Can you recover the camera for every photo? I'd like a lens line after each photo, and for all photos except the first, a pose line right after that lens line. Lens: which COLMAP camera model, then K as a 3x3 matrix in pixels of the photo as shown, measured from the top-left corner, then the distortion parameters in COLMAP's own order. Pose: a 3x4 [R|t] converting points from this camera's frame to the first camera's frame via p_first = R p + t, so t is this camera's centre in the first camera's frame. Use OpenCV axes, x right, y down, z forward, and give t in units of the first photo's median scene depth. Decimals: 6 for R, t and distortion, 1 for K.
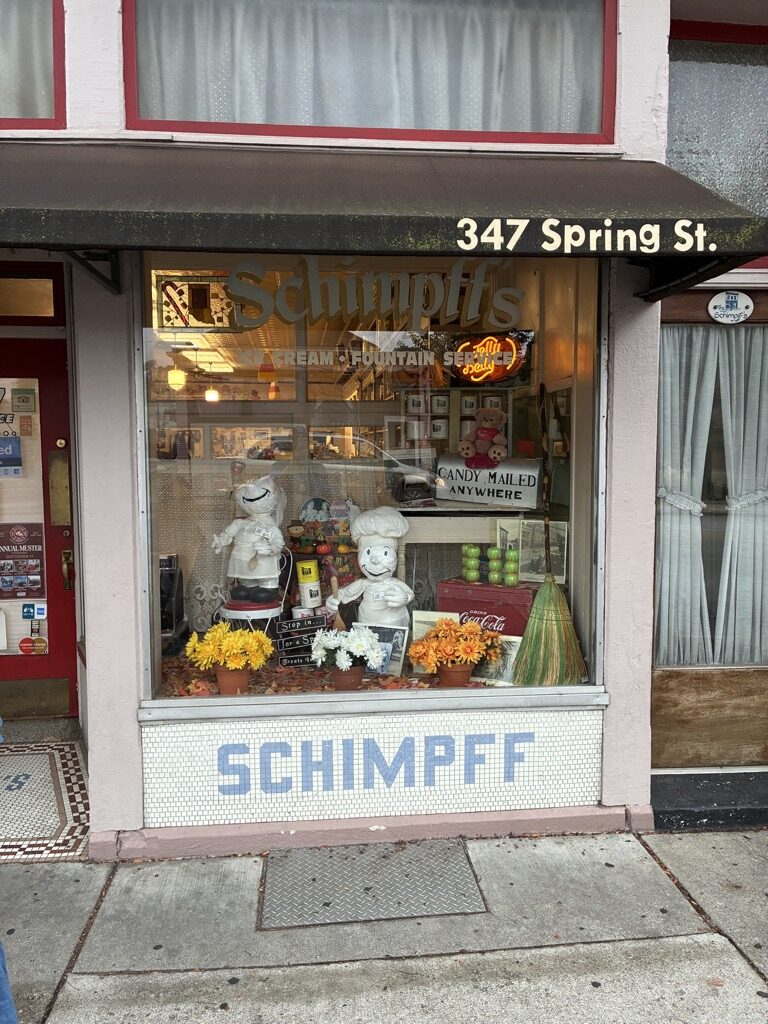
lens RADIAL K [[782.0, 0, 380.5], [0, 782.0, 511.0], [0, 0, 1]] dist [0.051821, -0.041126]
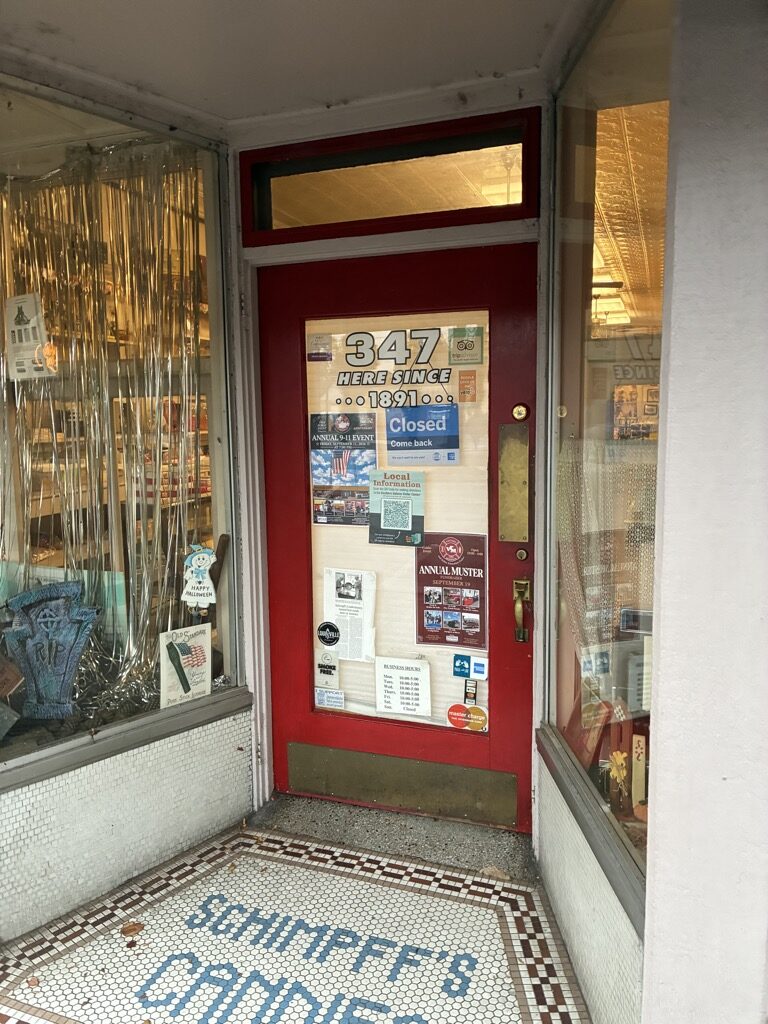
lens RADIAL K [[782.0, 0, 378.8], [0, 782.0, 516.0], [0, 0, 1]] dist [0.051821, -0.041126]
pose [[0.900311, 0.044442, -0.432972, -0.230223], [-0.021212, 0.998072, 0.058336, -0.037275], [0.434729, -0.043337, 0.899518, 0.381970]]
